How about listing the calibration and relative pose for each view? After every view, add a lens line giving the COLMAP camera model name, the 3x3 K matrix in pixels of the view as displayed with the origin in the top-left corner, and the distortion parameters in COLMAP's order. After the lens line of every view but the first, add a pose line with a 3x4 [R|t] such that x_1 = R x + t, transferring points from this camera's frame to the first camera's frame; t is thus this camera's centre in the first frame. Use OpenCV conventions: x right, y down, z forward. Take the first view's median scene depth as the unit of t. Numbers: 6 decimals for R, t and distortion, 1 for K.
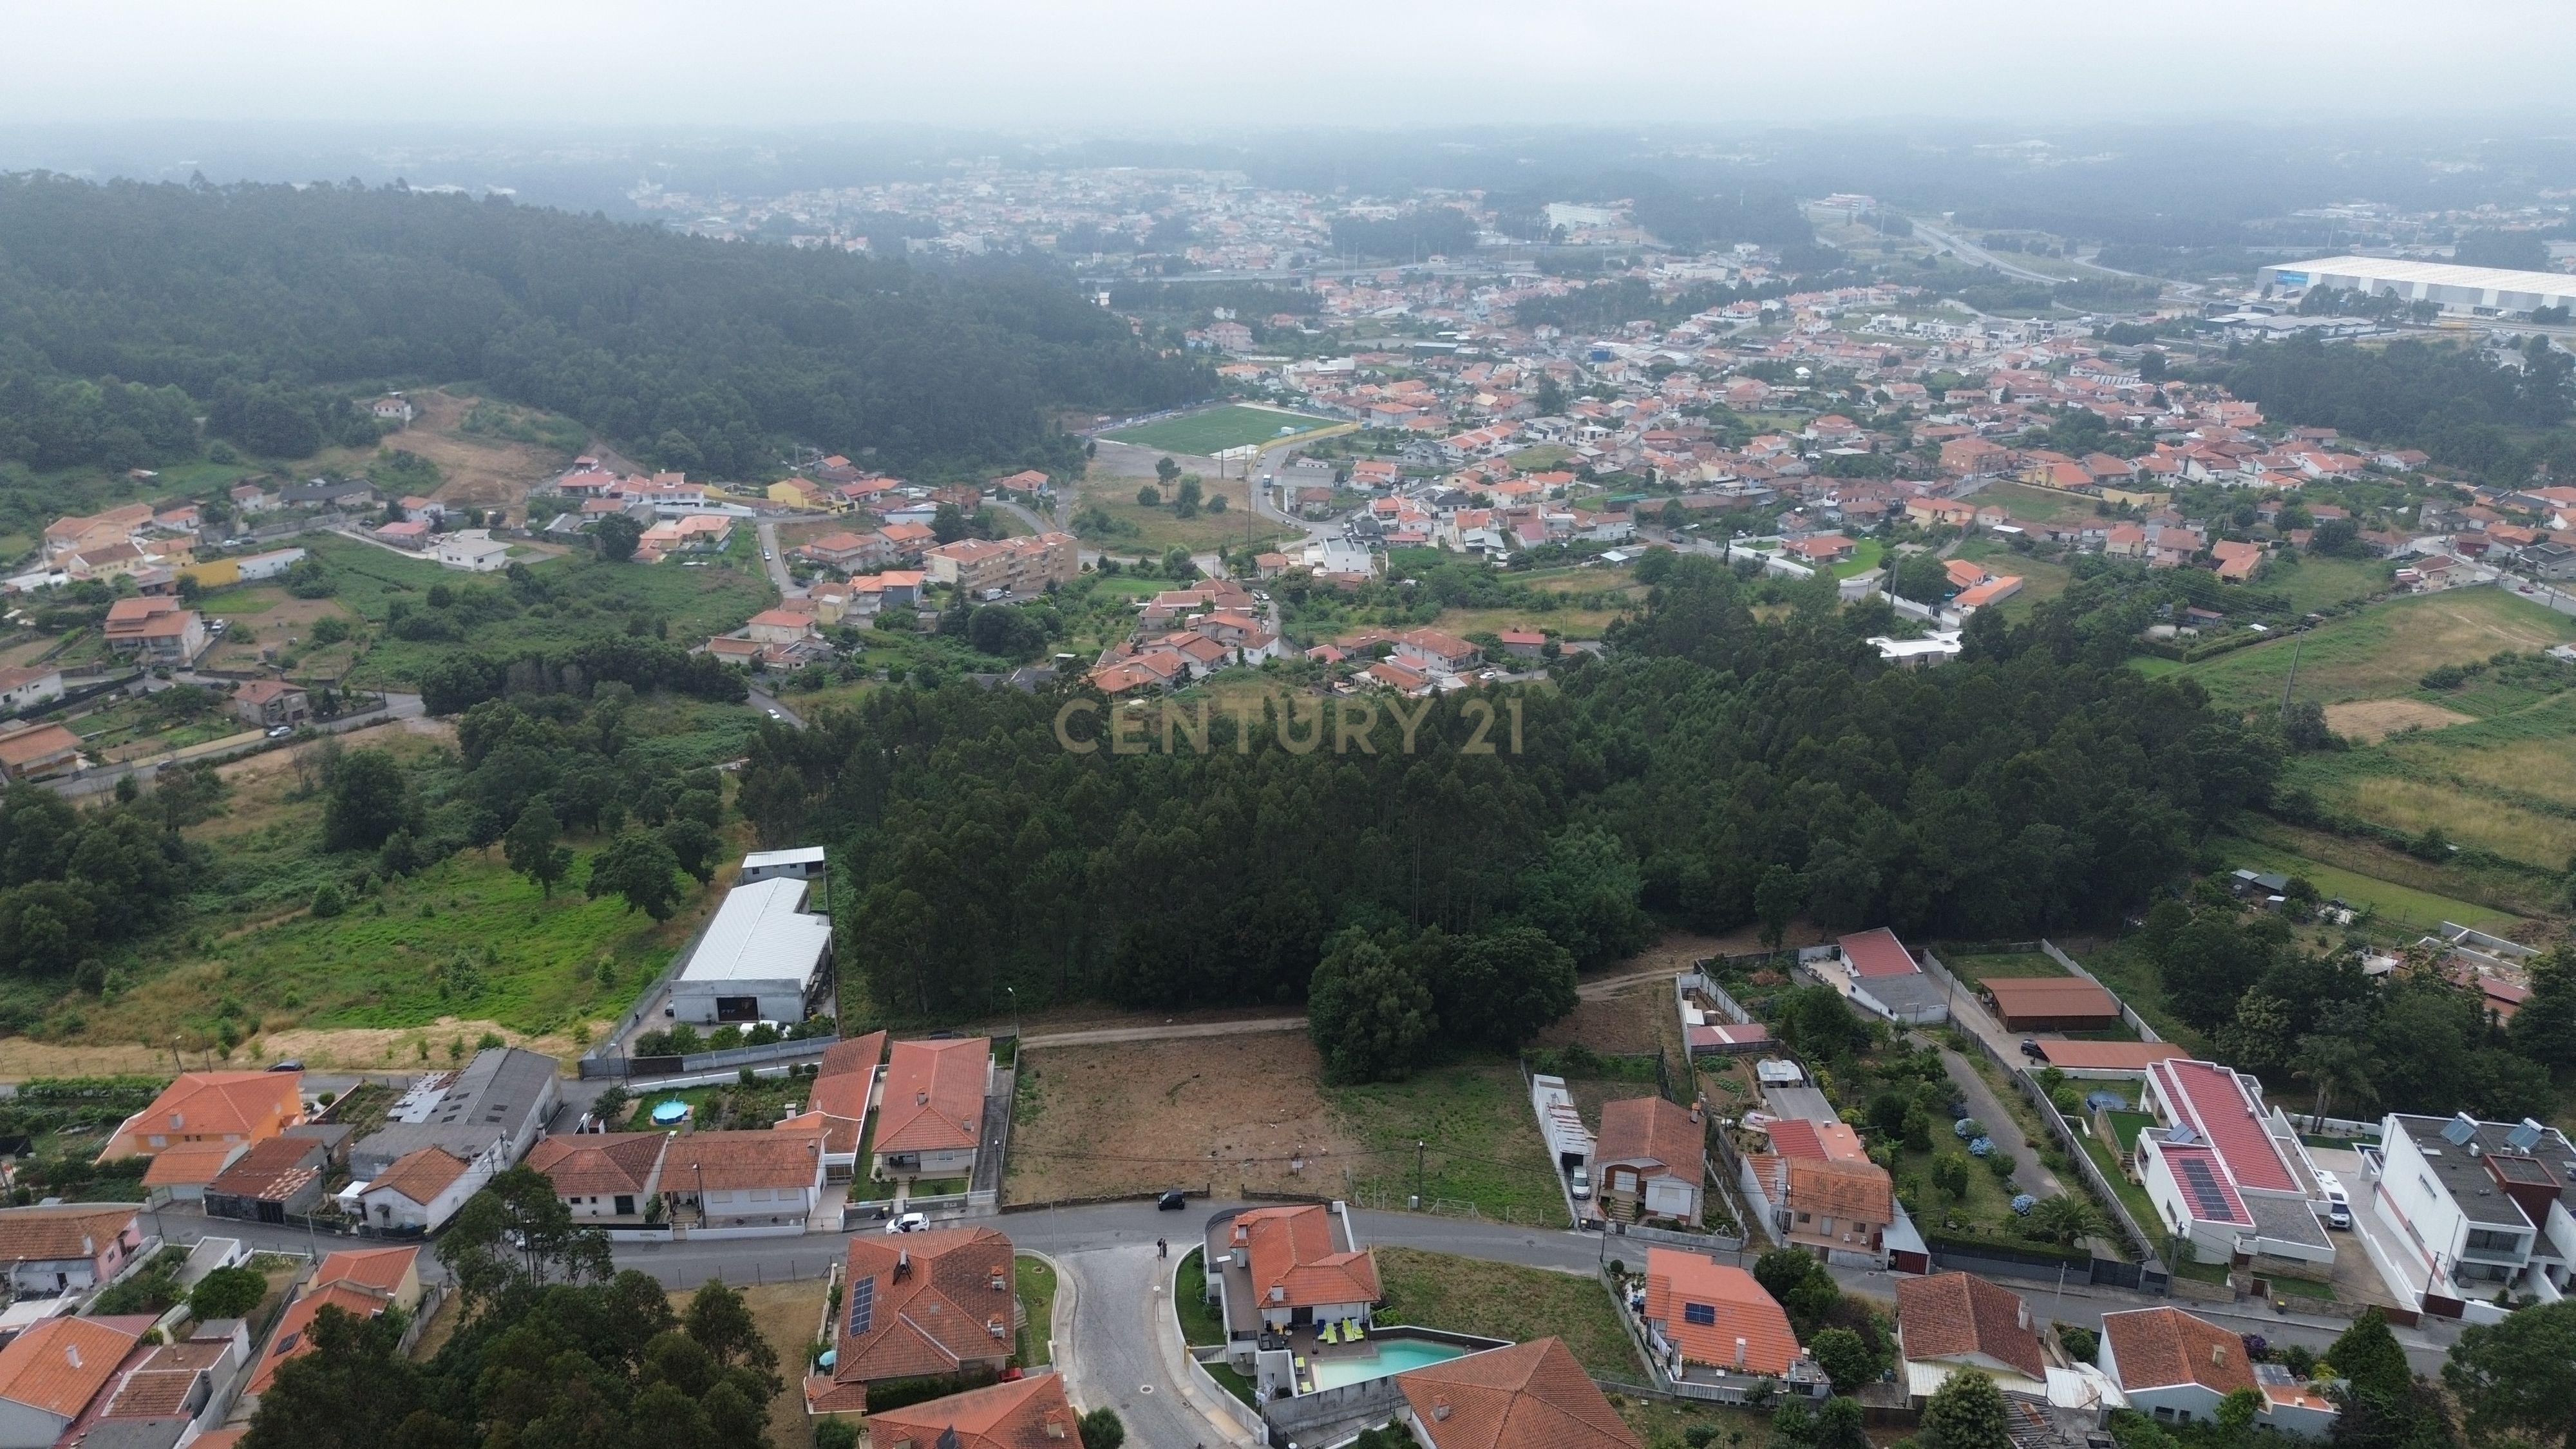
lens RADIAL K [[1828.3, 0, 1278.2], [0, 1828.3, 701.5], [0, 0, 1]] dist [0.060050, -0.057310]
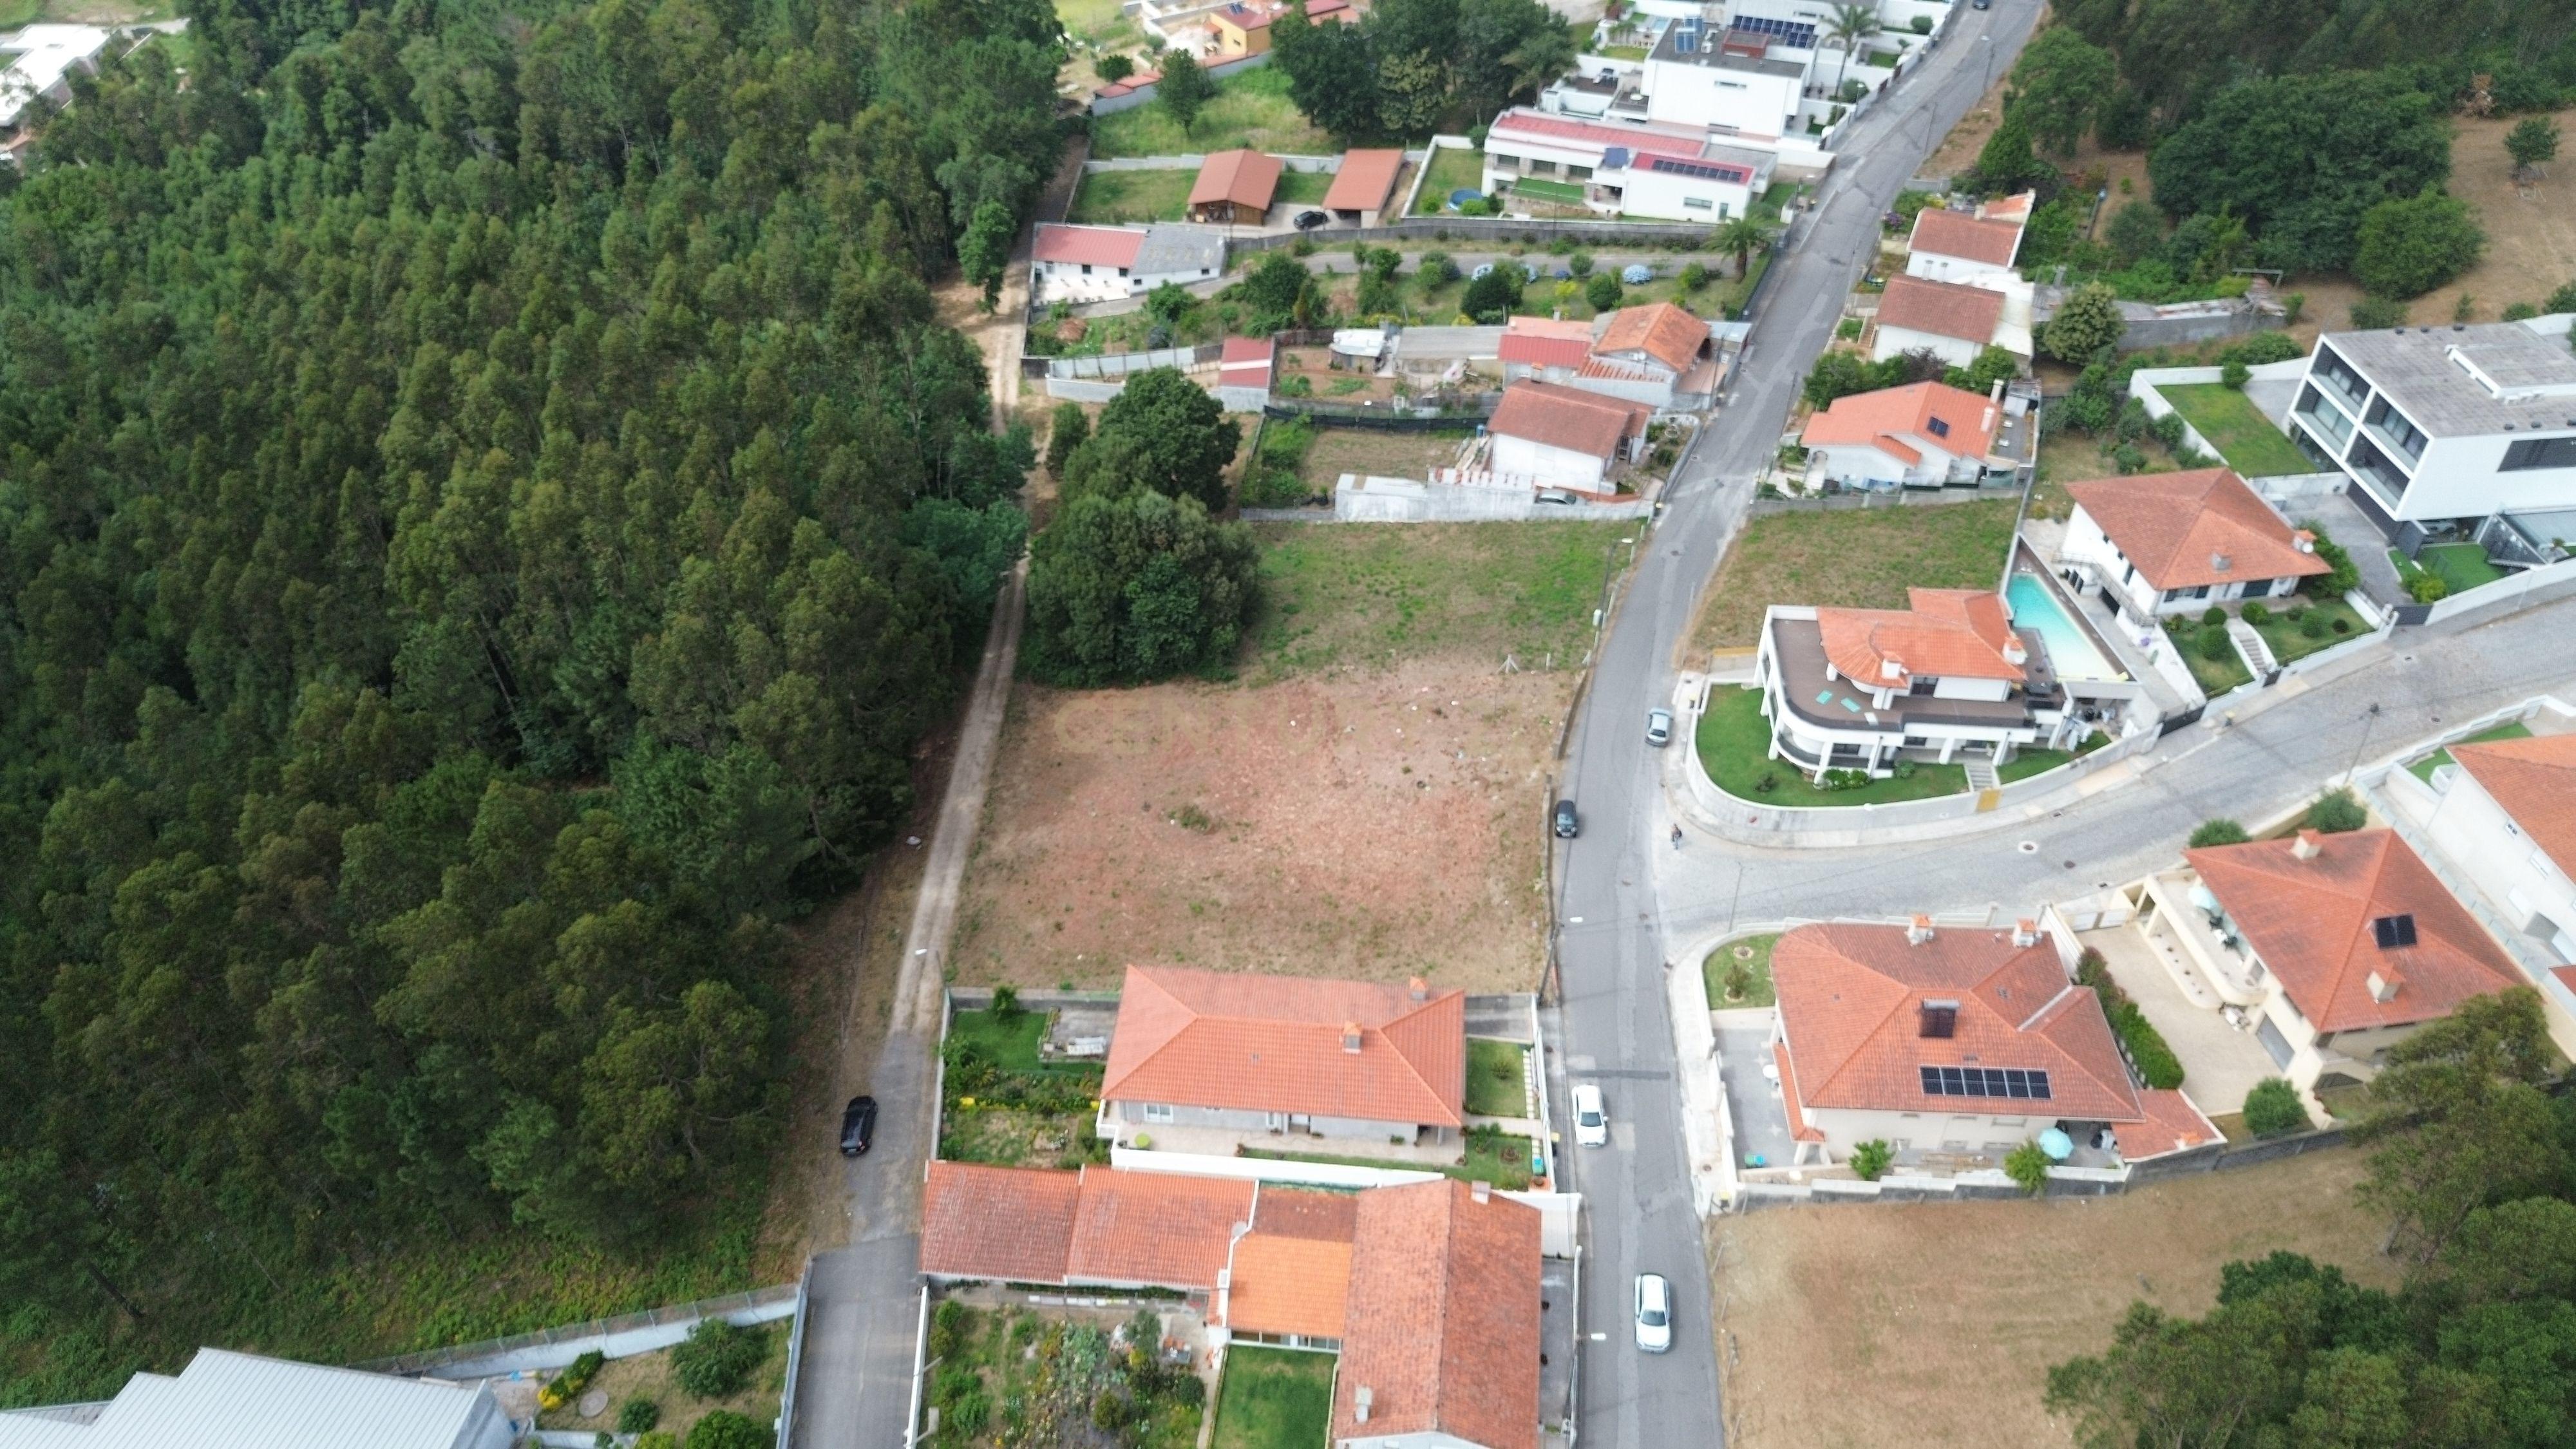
lens RADIAL K [[1828.3, 0, 1283.1], [0, 1828.3, 729.1], [0, 0, 1]] dist [0.060050, -0.057310]
pose [[0.186125, -0.646585, 0.739787, -0.511780], [0.329647, 0.750396, 0.572921, -0.181156], [-0.925576, 0.137234, 0.352812, 0.724154]]
